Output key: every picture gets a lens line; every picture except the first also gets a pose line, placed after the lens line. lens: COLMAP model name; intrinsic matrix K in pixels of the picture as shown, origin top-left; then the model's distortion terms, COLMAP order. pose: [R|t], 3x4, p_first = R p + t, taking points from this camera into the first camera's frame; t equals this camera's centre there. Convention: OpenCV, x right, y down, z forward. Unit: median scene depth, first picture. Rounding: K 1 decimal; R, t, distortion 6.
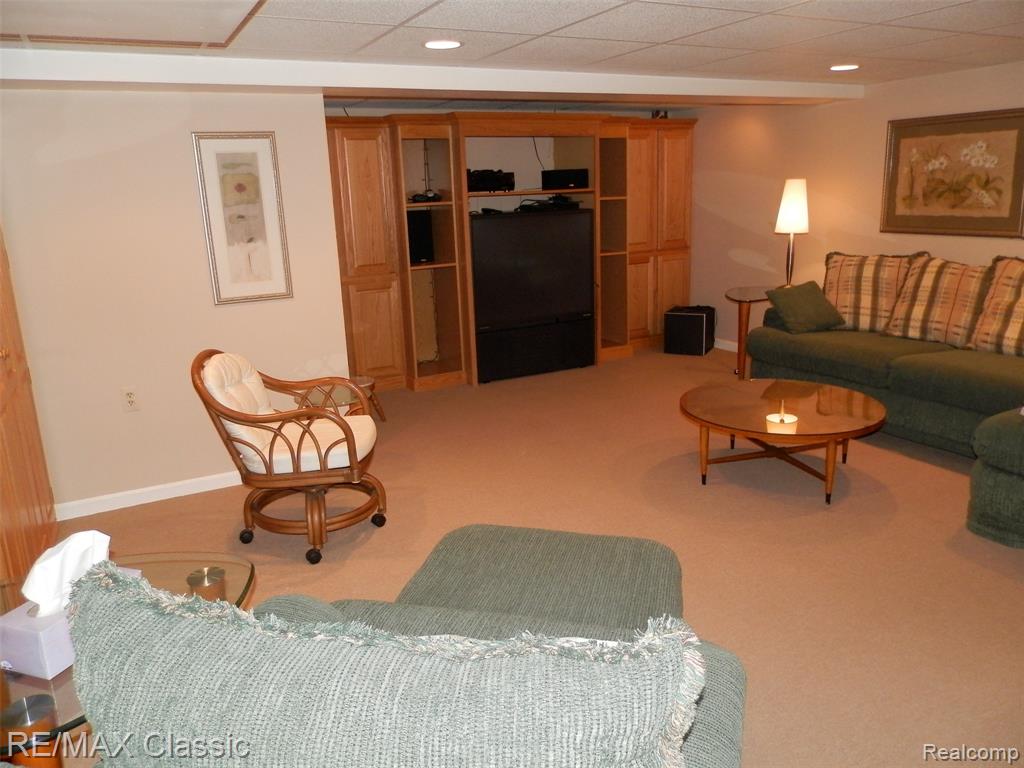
lens RADIAL K [[765.7, 0, 512.3], [0, 765.7, 379.6], [0, 0, 1]] dist [0.009943, -0.014034]
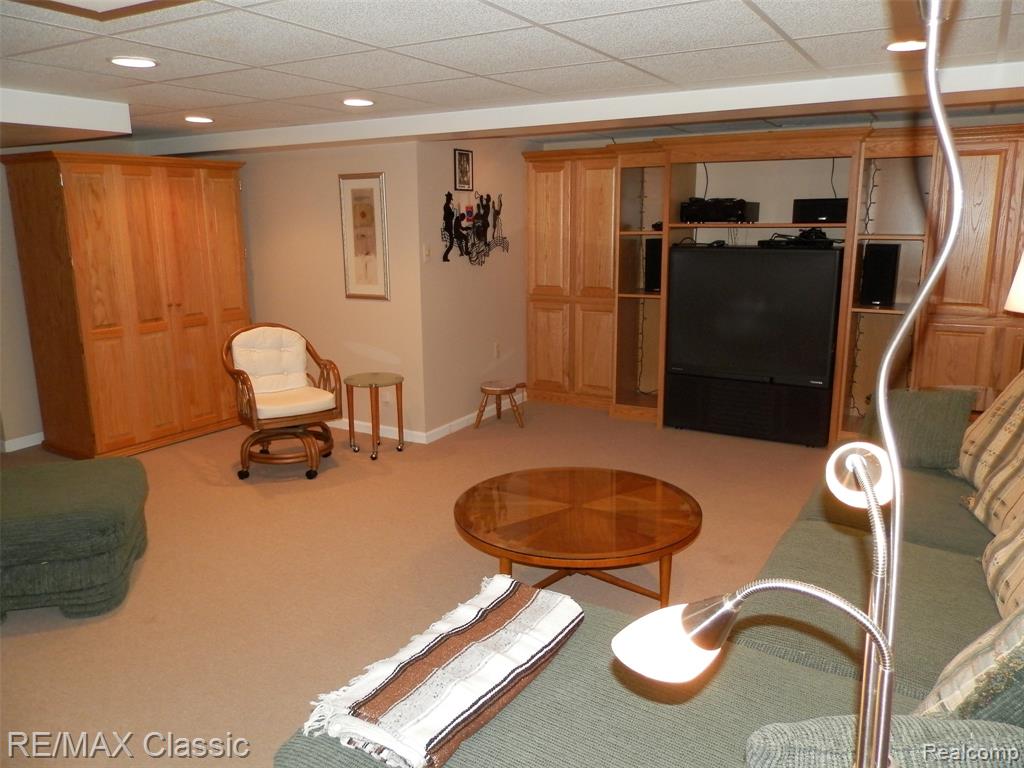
lens RADIAL K [[765.7, 0, 511.8], [0, 765.7, 384.1], [0, 0, 1]] dist [0.009943, -0.014034]
pose [[0.522958, 0.213296, -0.825239, 0.726936], [-0.219021, 0.969301, 0.111736, -0.127346], [0.823738, 0.122312, 0.553620, 0.380471]]
